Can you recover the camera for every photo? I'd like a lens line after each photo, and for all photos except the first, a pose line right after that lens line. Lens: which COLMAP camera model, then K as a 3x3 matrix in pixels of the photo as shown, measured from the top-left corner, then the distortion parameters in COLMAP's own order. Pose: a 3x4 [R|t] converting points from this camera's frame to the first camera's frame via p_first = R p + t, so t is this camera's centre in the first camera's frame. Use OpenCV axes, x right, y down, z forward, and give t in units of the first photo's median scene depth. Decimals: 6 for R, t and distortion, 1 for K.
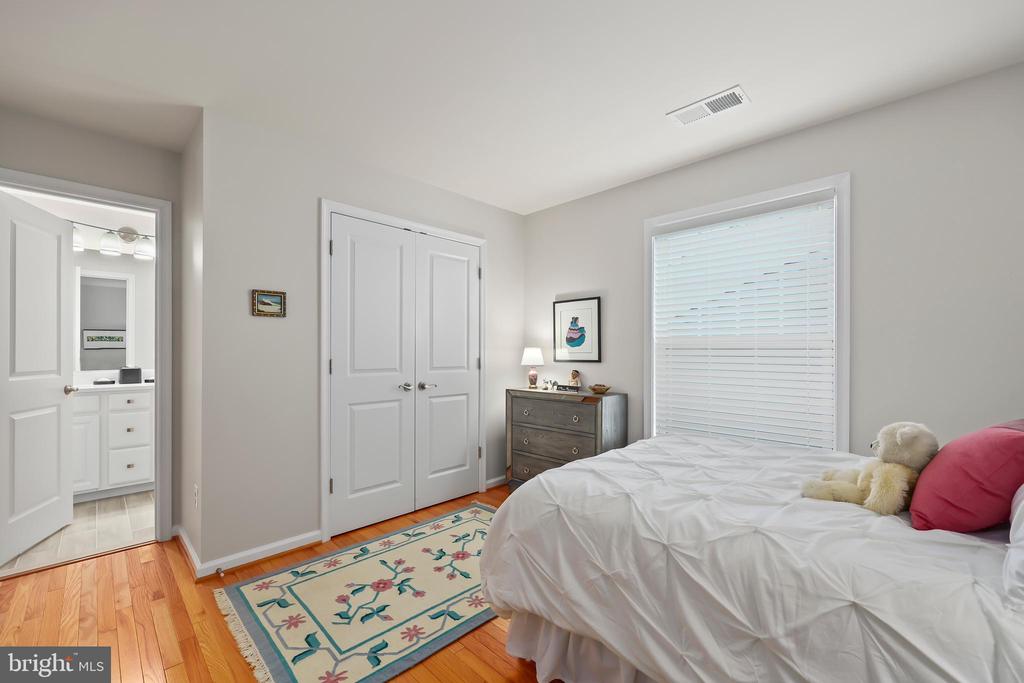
lens RADIAL K [[415.3, 0, 515.9], [0, 415.3, 350.8], [0, 0, 1]] dist [0.000101, -0.000041]
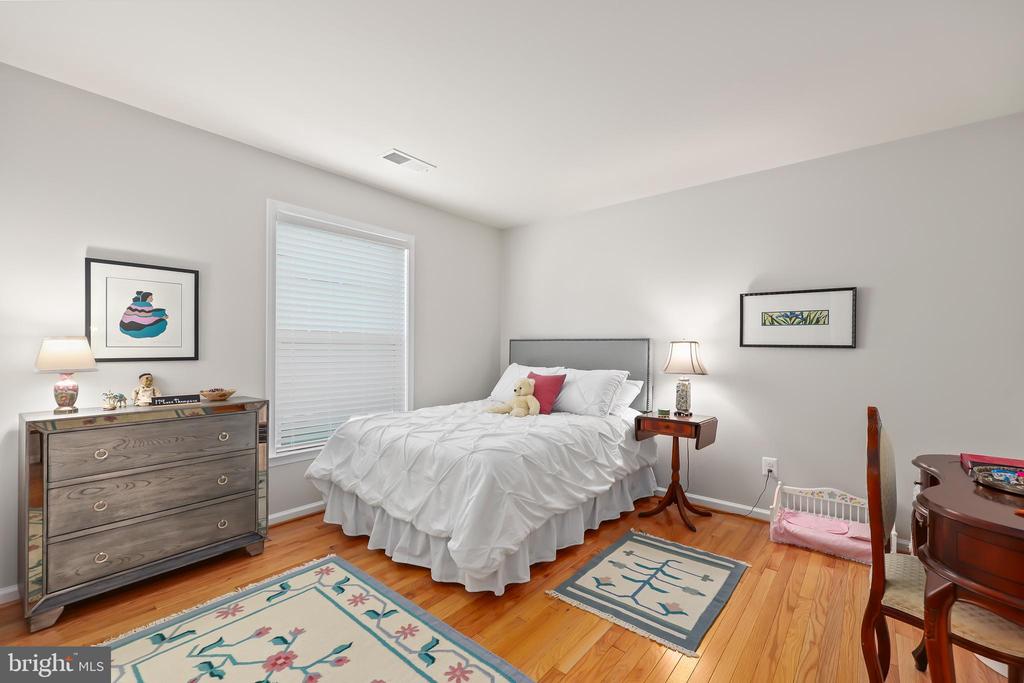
lens RADIAL K [[415.3, 0, 515.9], [0, 415.3, 350.8], [0, 0, 1]] dist [0.000101, -0.000041]
pose [[-0.080823, -0.007314, 0.996702, -0.561830], [-0.009531, 0.999933, 0.006565, 0.001262], [-0.996683, -0.008969, -0.080887, 0.482777]]
